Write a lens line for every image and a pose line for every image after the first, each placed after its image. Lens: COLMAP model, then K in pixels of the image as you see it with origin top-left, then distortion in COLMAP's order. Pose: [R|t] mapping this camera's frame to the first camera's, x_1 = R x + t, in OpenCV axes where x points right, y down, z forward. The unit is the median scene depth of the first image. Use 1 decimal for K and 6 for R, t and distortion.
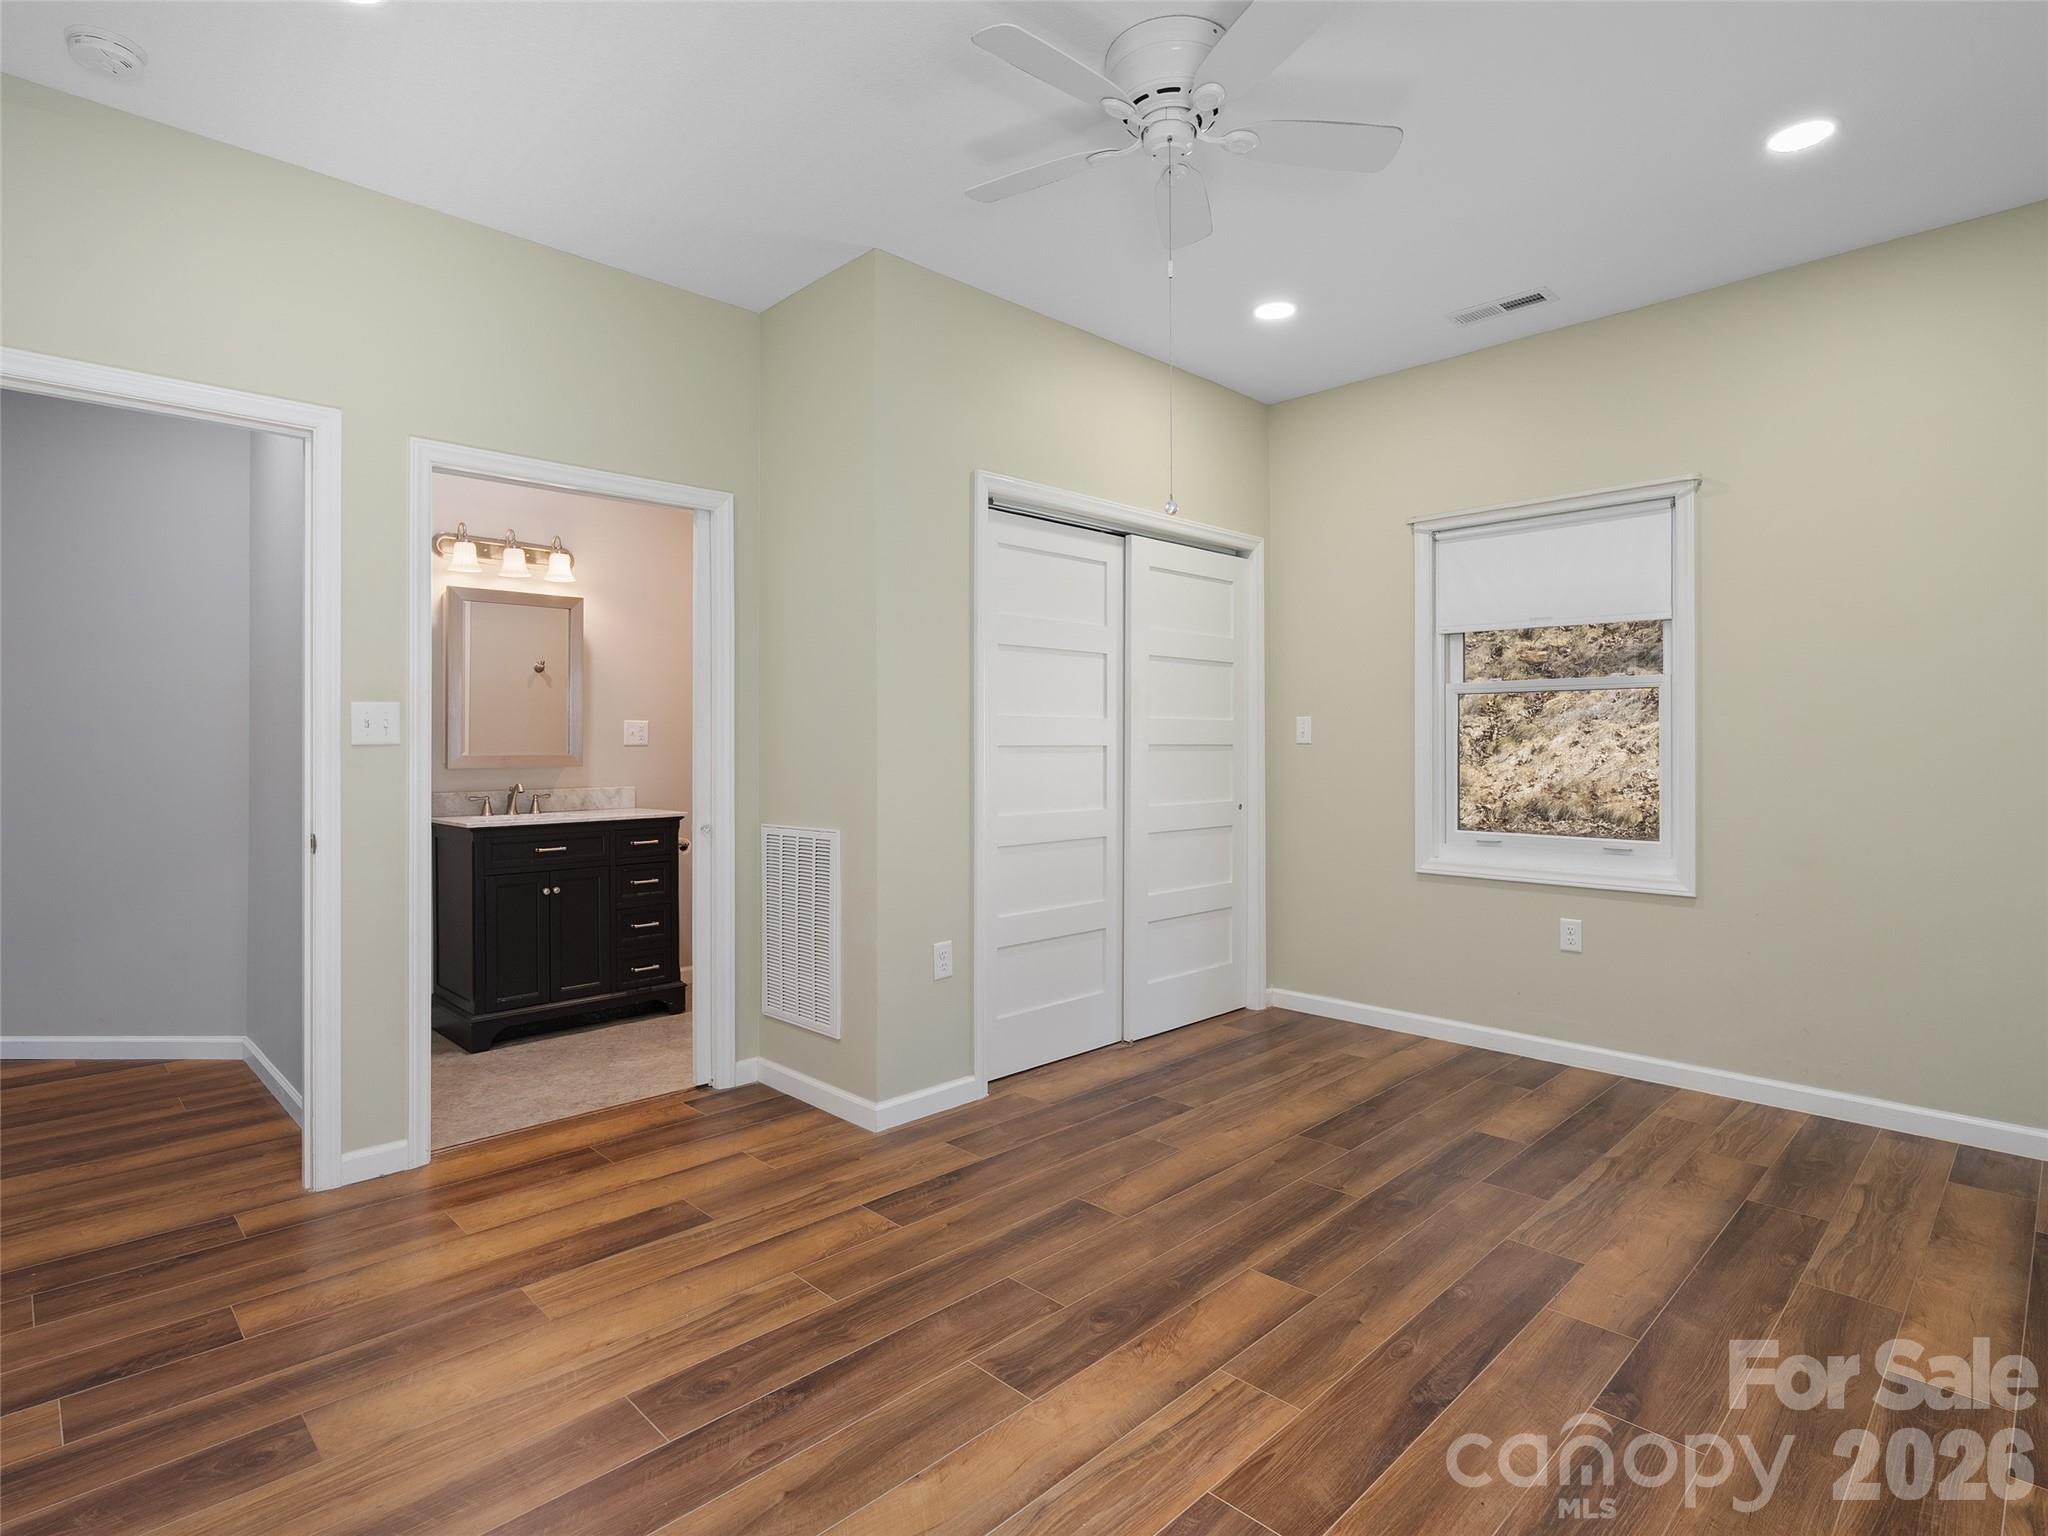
lens RADIAL K [[1057.2, 0, 1018.9], [0, 1057.2, 768.8], [0, 0, 1]] dist [-0.002064, 0.000521]
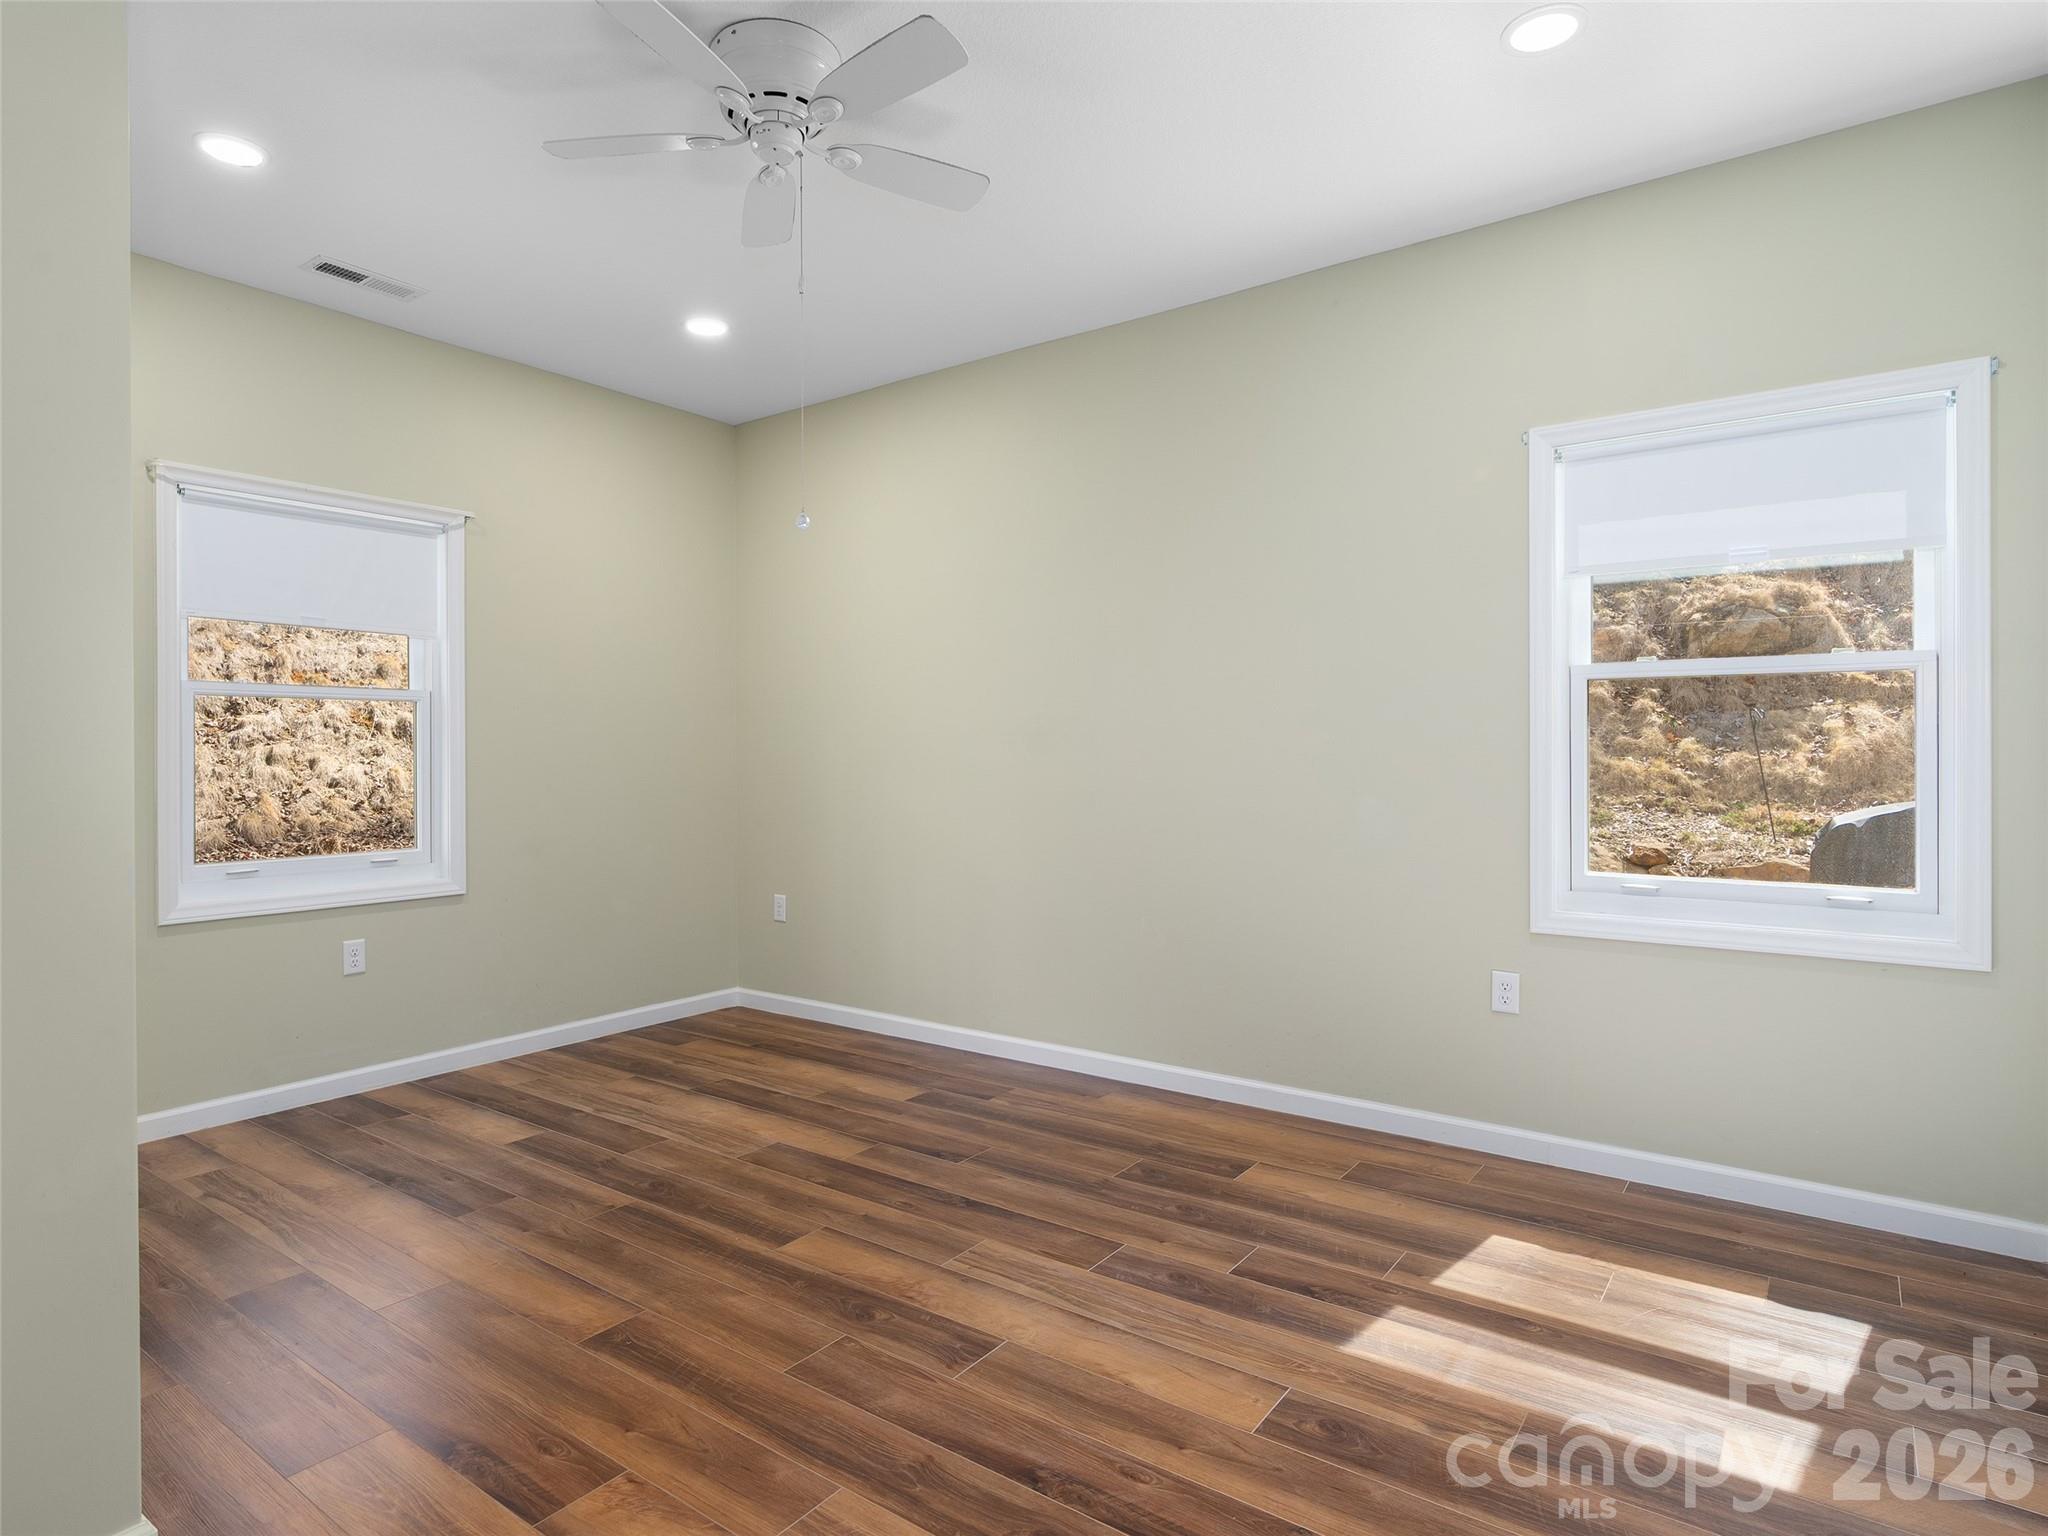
lens RADIAL K [[1126.0, 0, 1019.3], [0, 1126.0, 756.2], [0, 0, 1]] dist [0.001285, 0.001212]
pose [[-0.157843, -0.001388, 0.987463, -0.888039], [0.029619, 0.999542, 0.006139, -0.012869], [-0.987020, 0.030217, -0.157730, 0.894175]]
